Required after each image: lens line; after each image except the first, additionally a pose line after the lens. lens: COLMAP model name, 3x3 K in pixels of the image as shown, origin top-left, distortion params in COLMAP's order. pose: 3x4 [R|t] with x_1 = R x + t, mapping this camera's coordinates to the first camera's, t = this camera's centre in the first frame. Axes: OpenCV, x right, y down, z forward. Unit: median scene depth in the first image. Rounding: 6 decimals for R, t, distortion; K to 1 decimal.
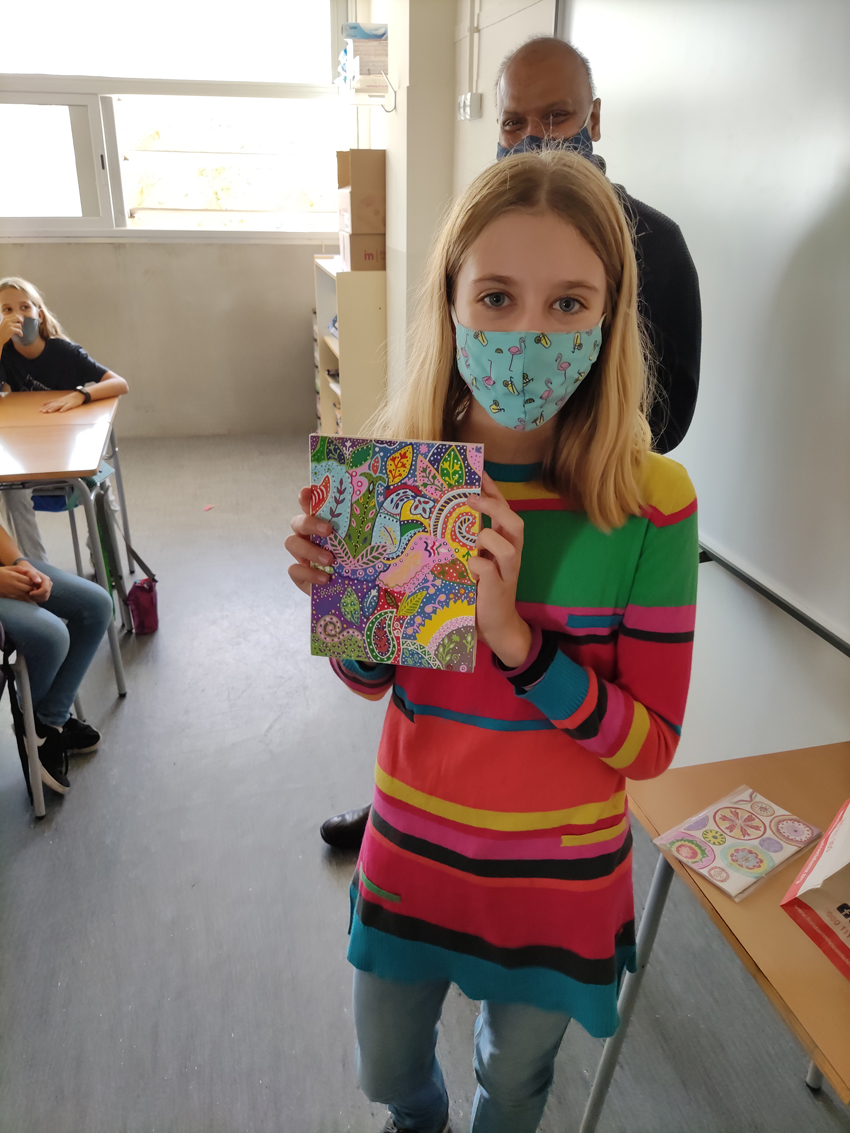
lens RADIAL K [[850.0, 0, 425.2], [0, 850.0, 567.0], [0, 0, 1]] dist [0.015914, -0.002033]
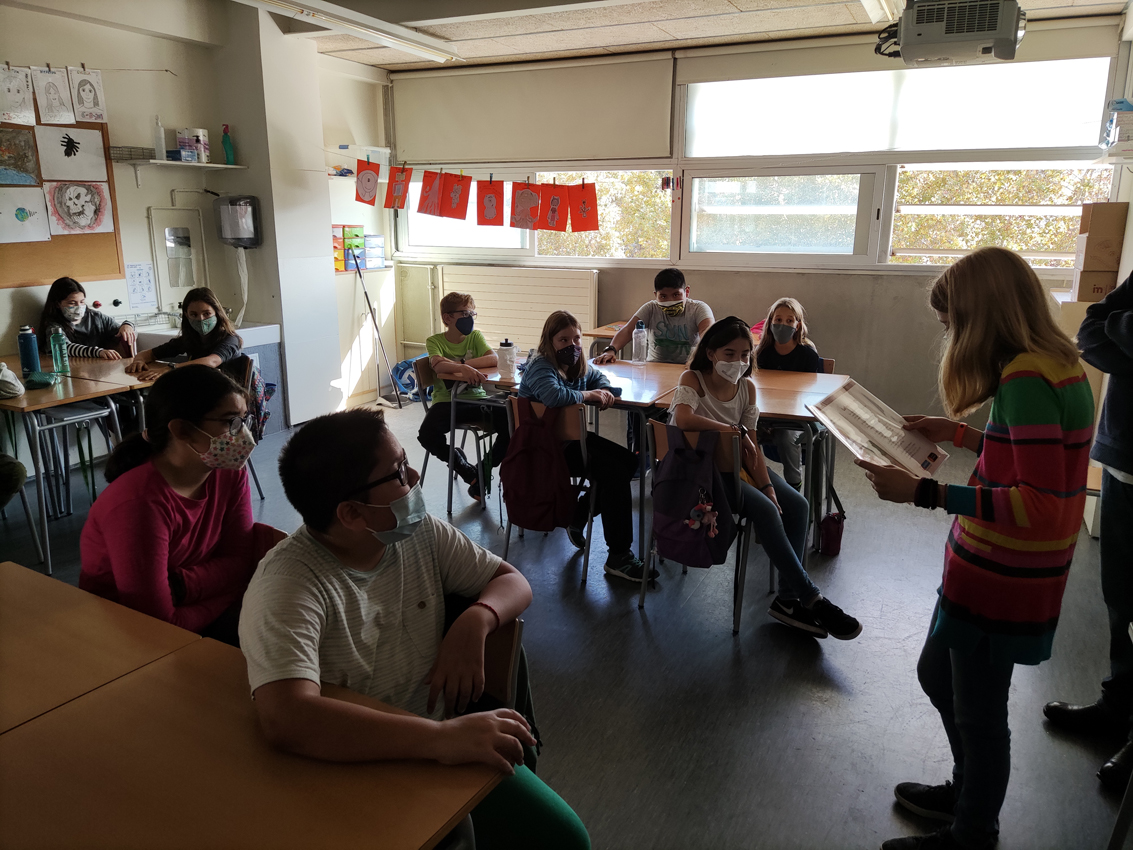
lens RADIAL K [[850.0, 0, 566.7], [0, 850.0, 427.4], [0, 0, 1]] dist [0.015914, -0.002033]
pose [[0.777858, 0.137517, -0.613210, 0.101730], [-0.249529, 0.963134, -0.100539, 0.091167], [0.576777, 0.231218, 0.783496, -0.229547]]
